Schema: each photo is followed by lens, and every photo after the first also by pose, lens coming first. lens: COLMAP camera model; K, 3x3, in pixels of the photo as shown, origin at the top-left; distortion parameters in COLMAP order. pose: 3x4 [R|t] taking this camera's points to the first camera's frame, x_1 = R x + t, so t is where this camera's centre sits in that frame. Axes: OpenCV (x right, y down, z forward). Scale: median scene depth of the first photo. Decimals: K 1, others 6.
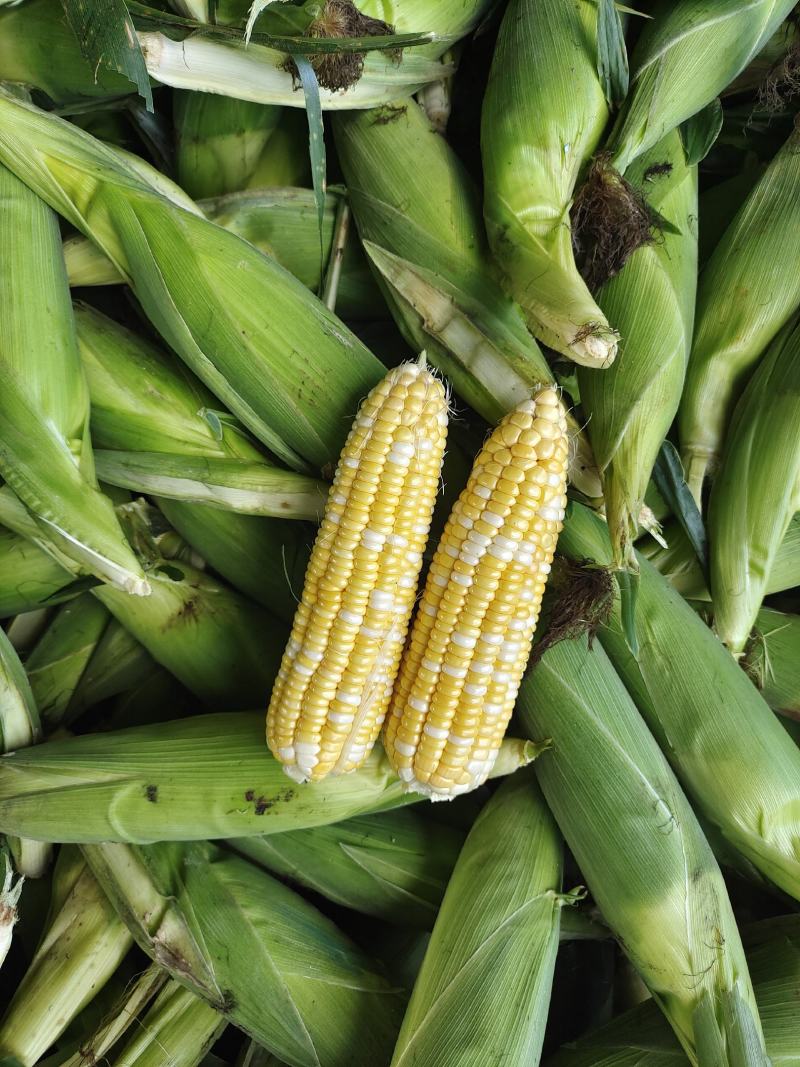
lens RADIAL K [[794.0, 0, 397.0], [0, 794.0, 489.4], [0, 0, 1]] dist [0.015633, -0.032193]
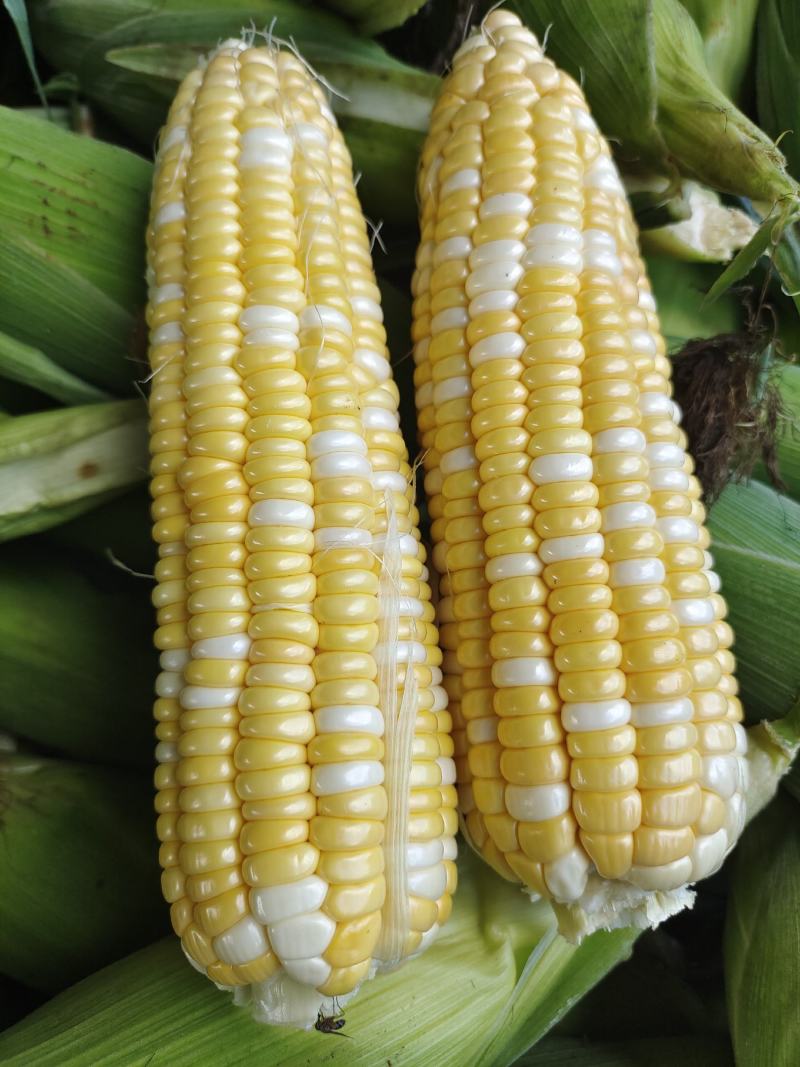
lens RADIAL K [[802.8, 0, 400.0], [0, 802.8, 533.5], [0, 0, 1]] dist [-0.000639, -0.062951]
pose [[0.923927, -0.331081, 0.191689, -0.082746], [0.374010, 0.887085, -0.270548, 0.295983], [-0.080471, 0.321660, 0.943430, 0.617229]]
